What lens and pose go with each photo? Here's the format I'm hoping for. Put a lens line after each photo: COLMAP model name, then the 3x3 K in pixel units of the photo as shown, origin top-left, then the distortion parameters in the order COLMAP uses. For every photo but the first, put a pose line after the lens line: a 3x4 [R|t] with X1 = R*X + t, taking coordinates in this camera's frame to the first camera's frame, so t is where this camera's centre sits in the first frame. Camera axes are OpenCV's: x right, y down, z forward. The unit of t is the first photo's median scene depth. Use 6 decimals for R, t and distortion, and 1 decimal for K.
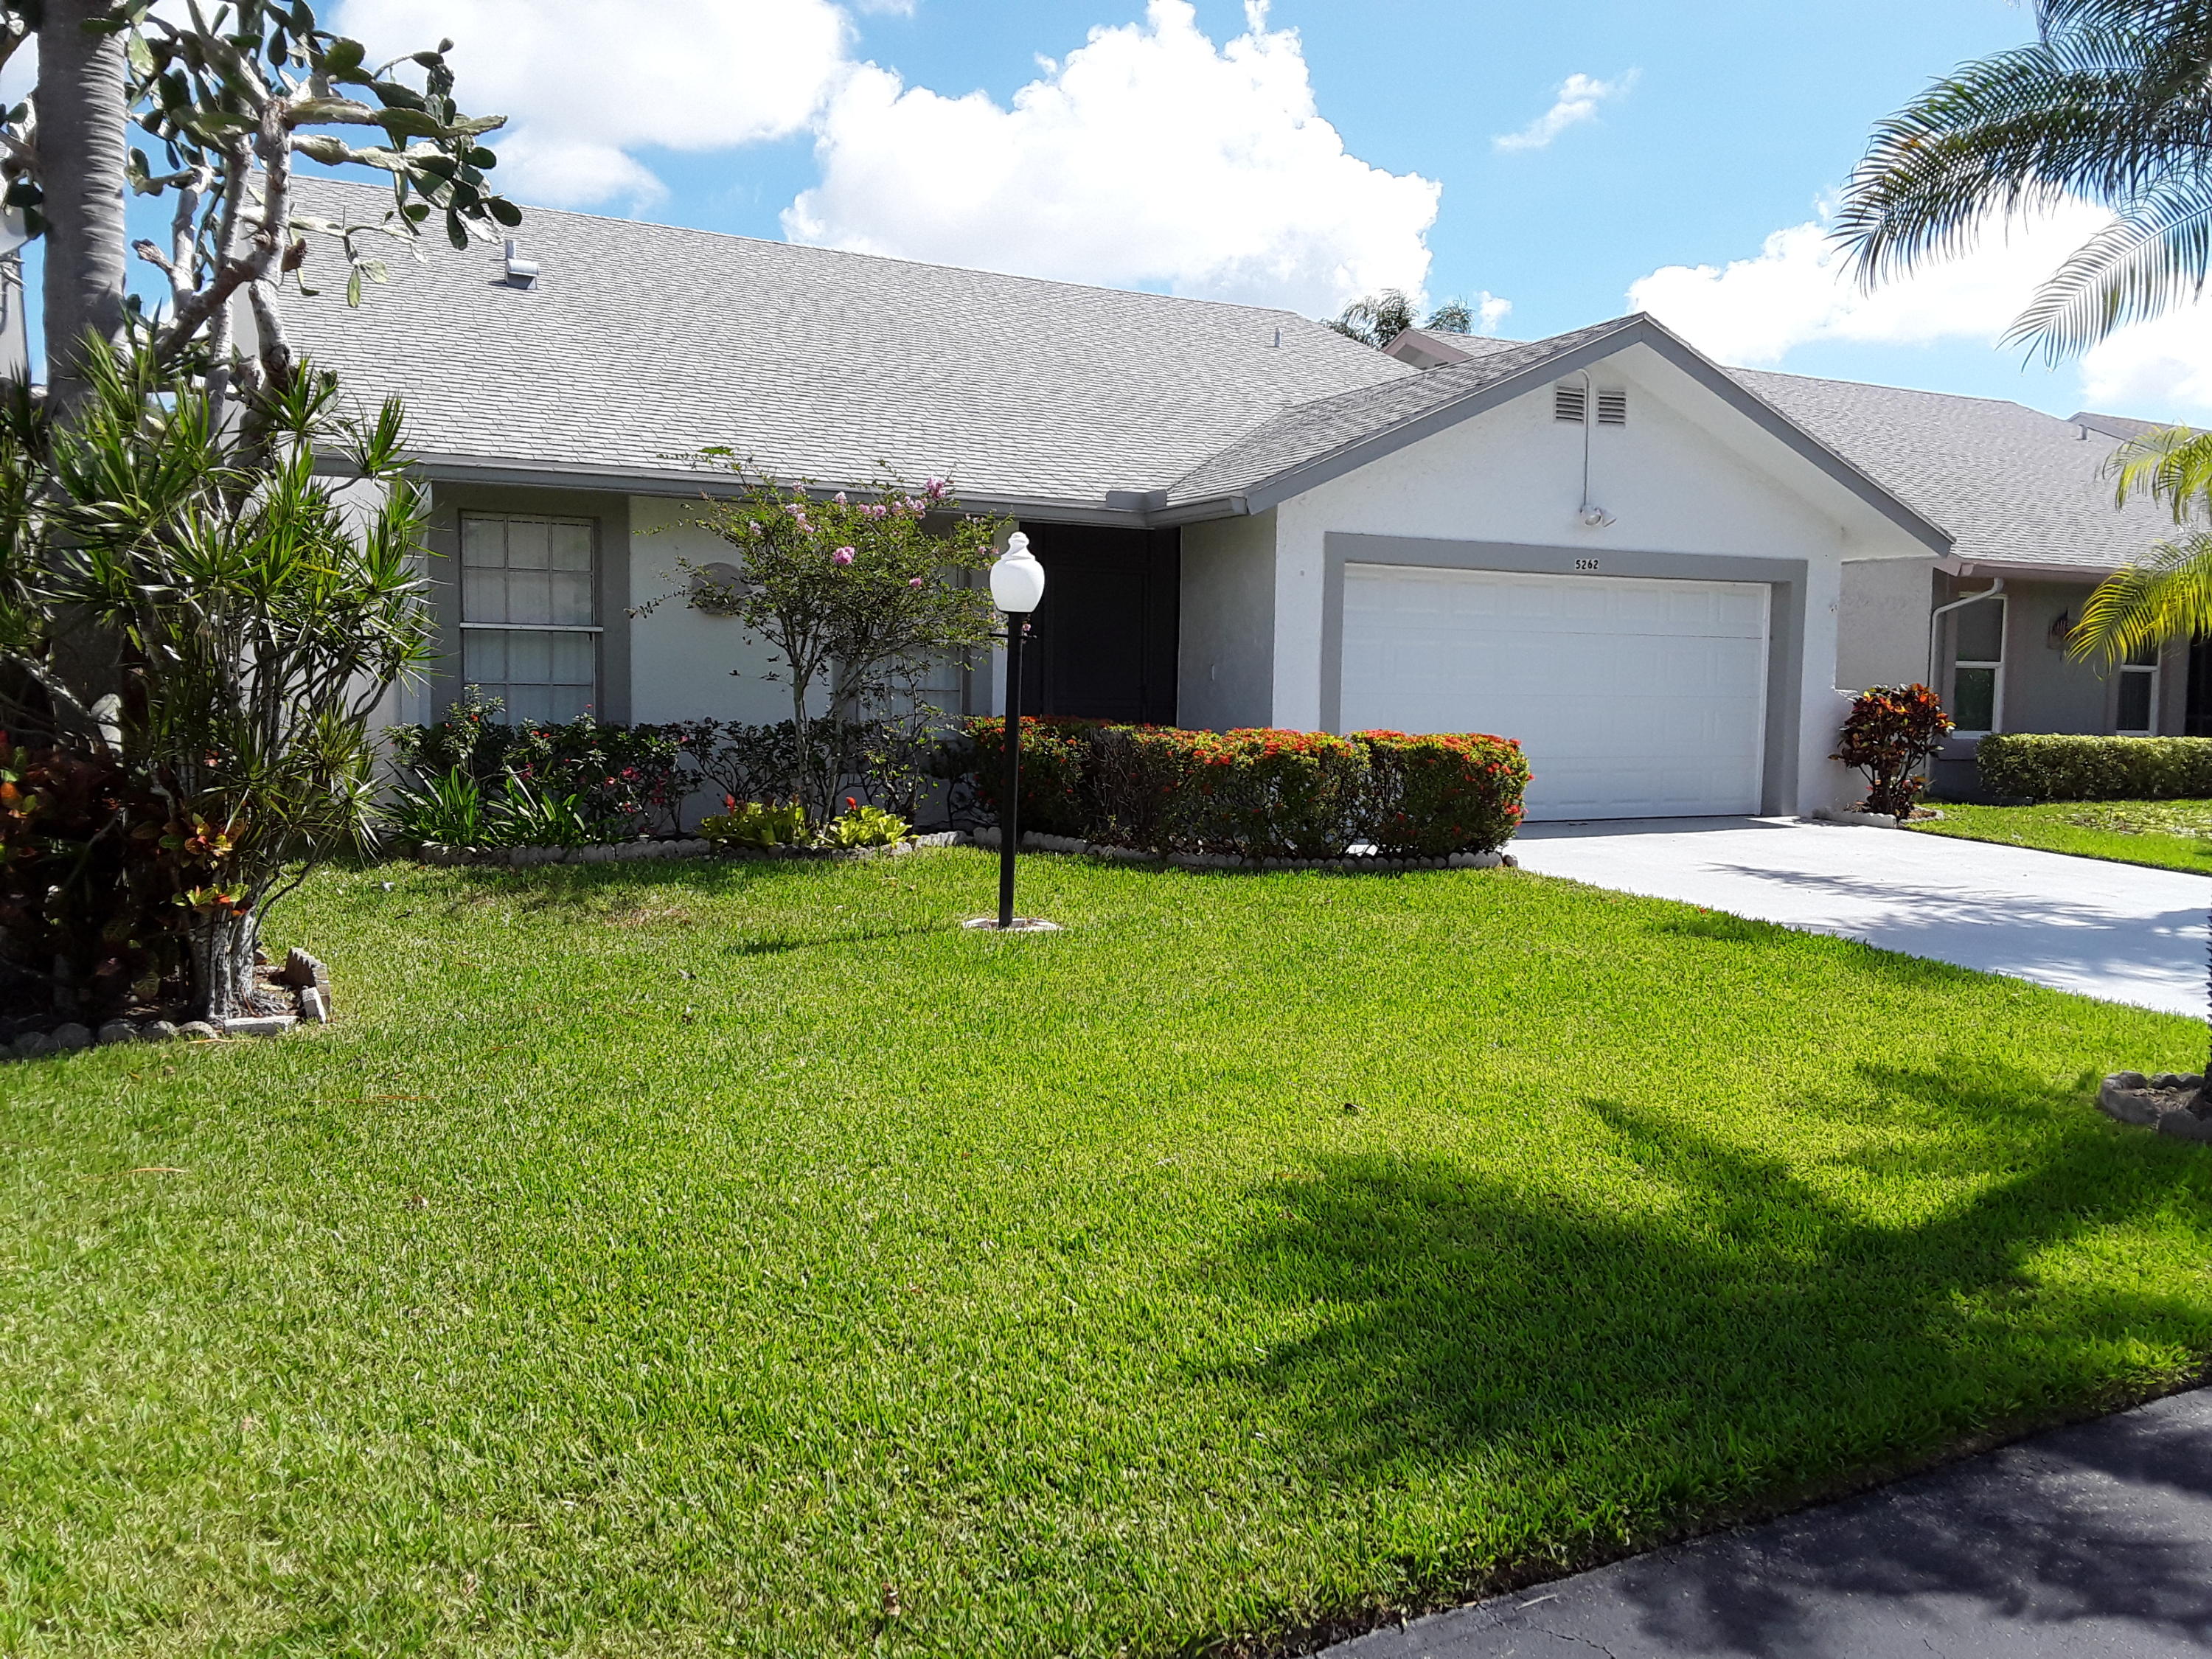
lens RADIAL K [[1801.2, 0, 1111.8], [0, 1801.2, 811.9], [0, 0, 1]] dist [0.127431, -0.213624]
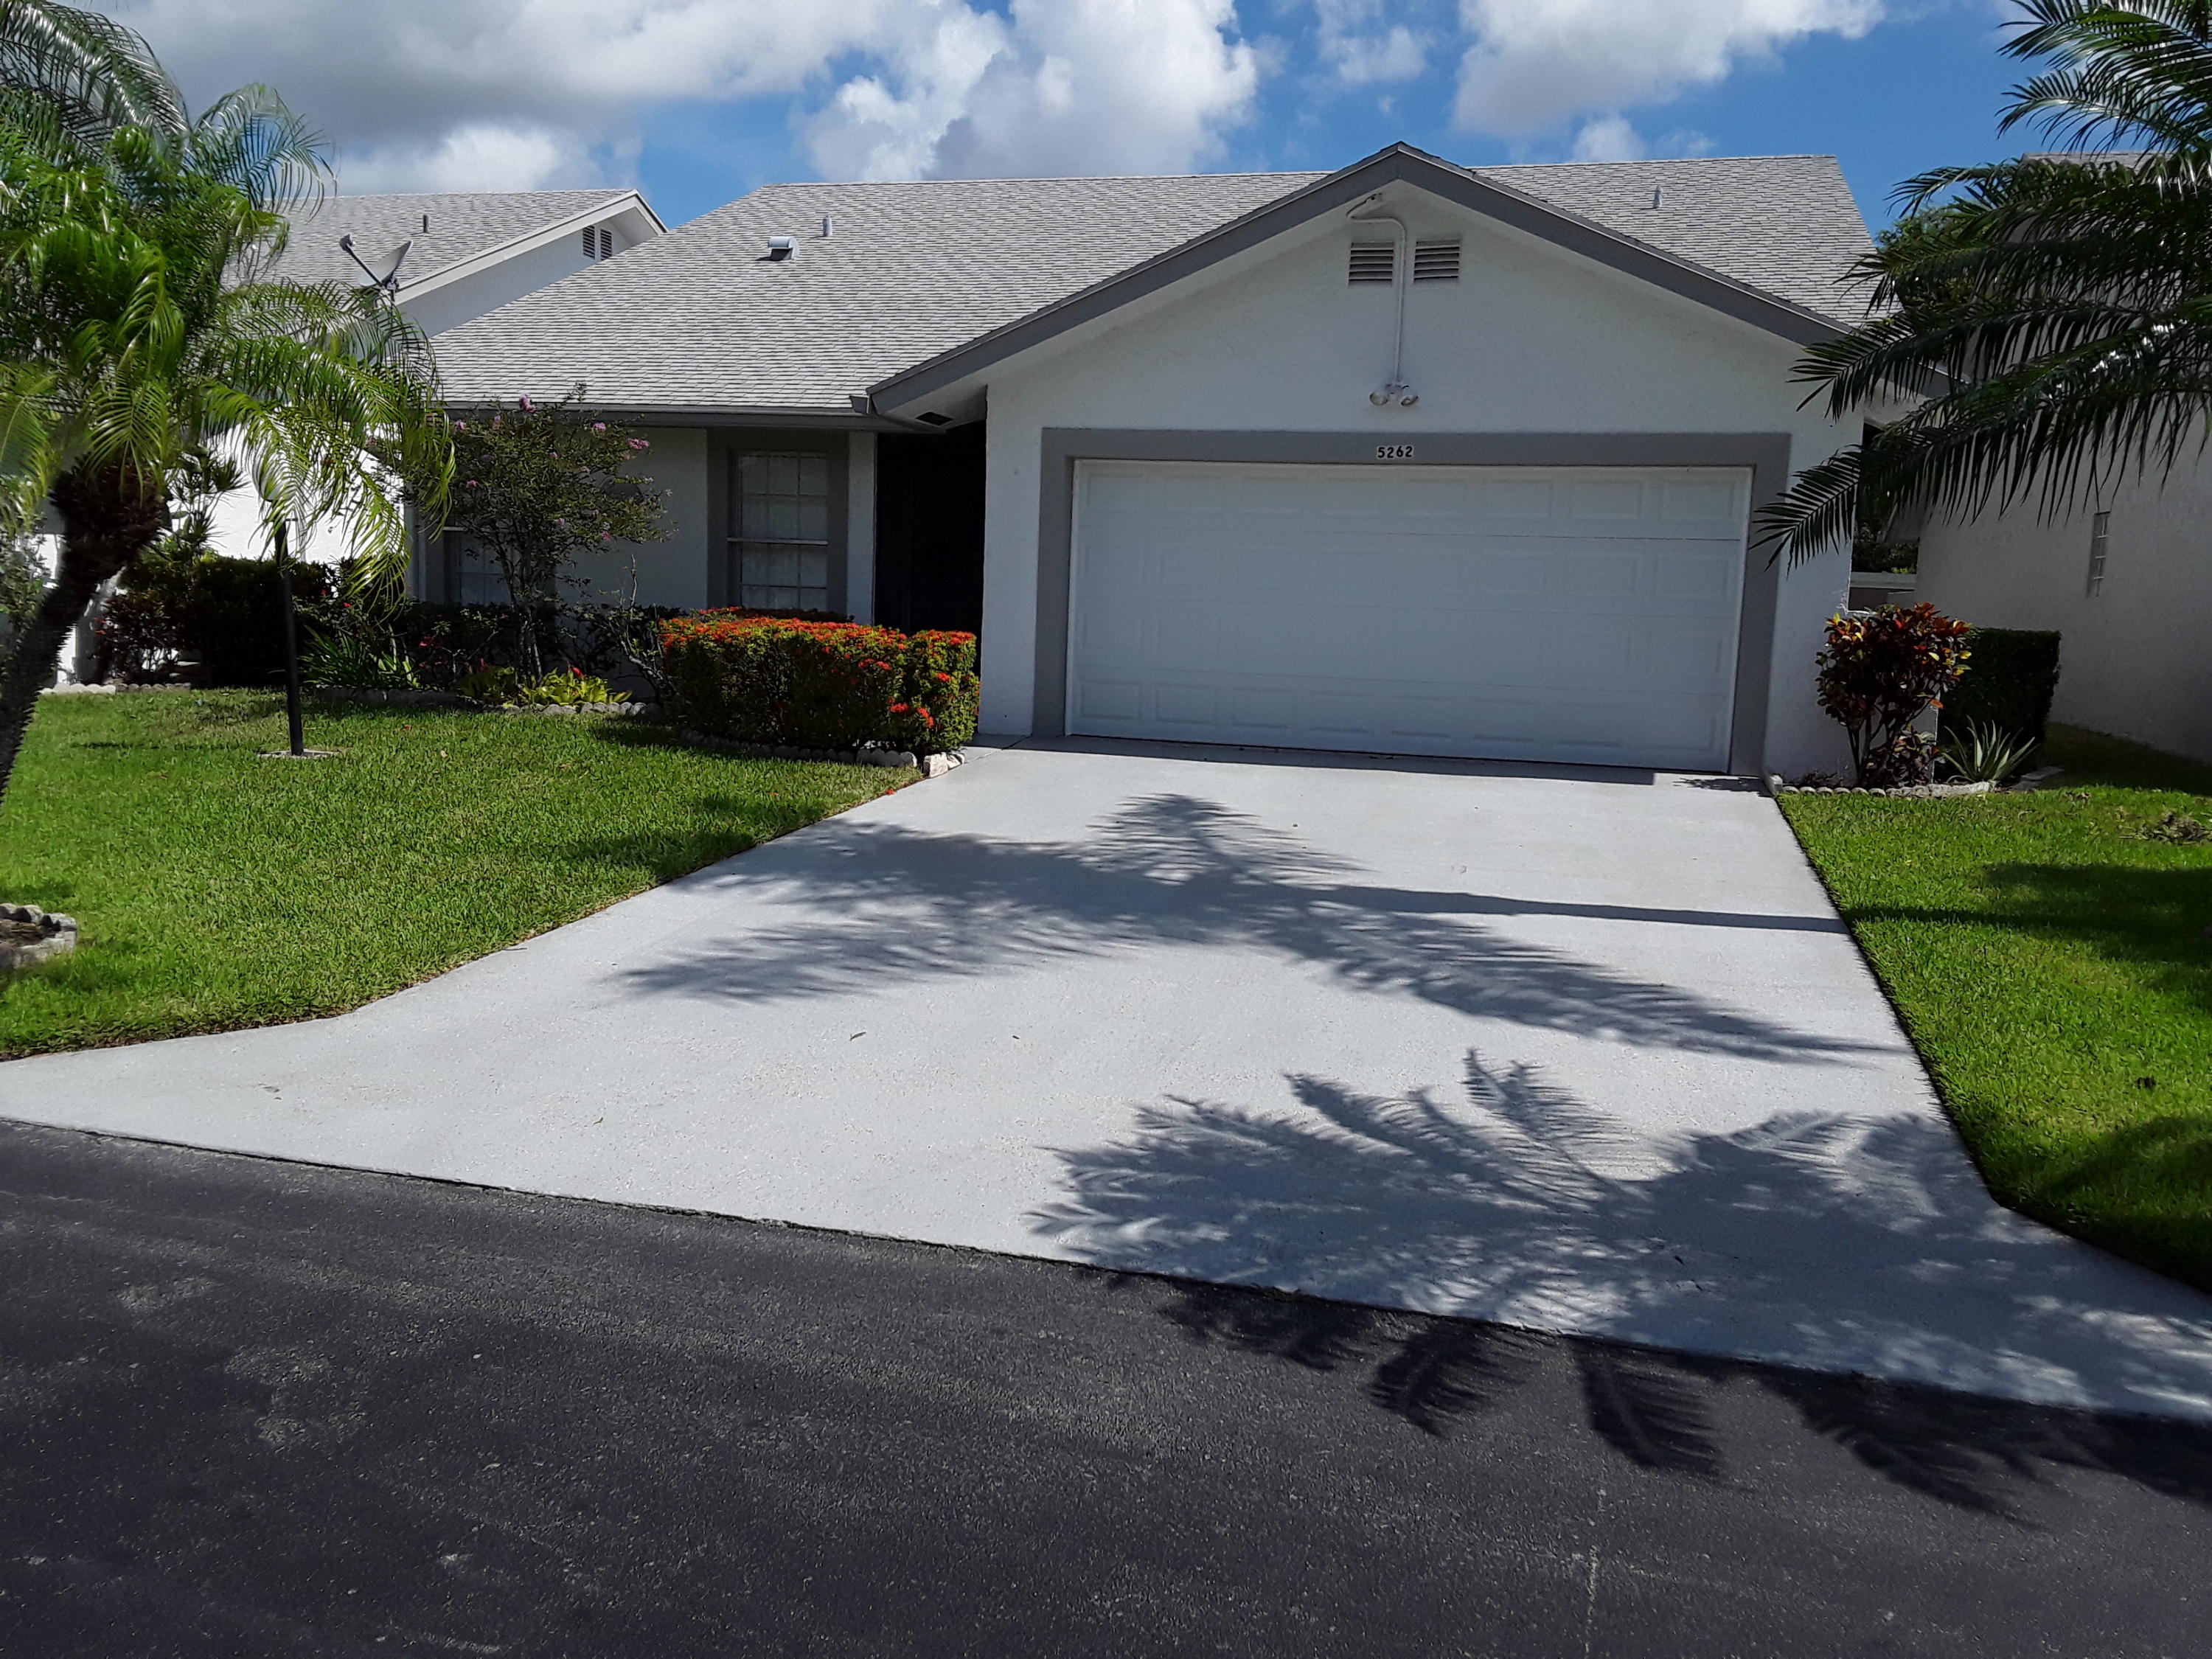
lens RADIAL K [[1801.2, 0, 1111.8], [0, 1801.2, 811.9], [0, 0, 1]] dist [0.127431, -0.213624]
pose [[0.720884, 0.094953, -0.686520, 0.771877], [-0.076717, 0.995415, 0.057120, -0.008140], [0.688797, 0.011491, 0.724864, 0.304189]]
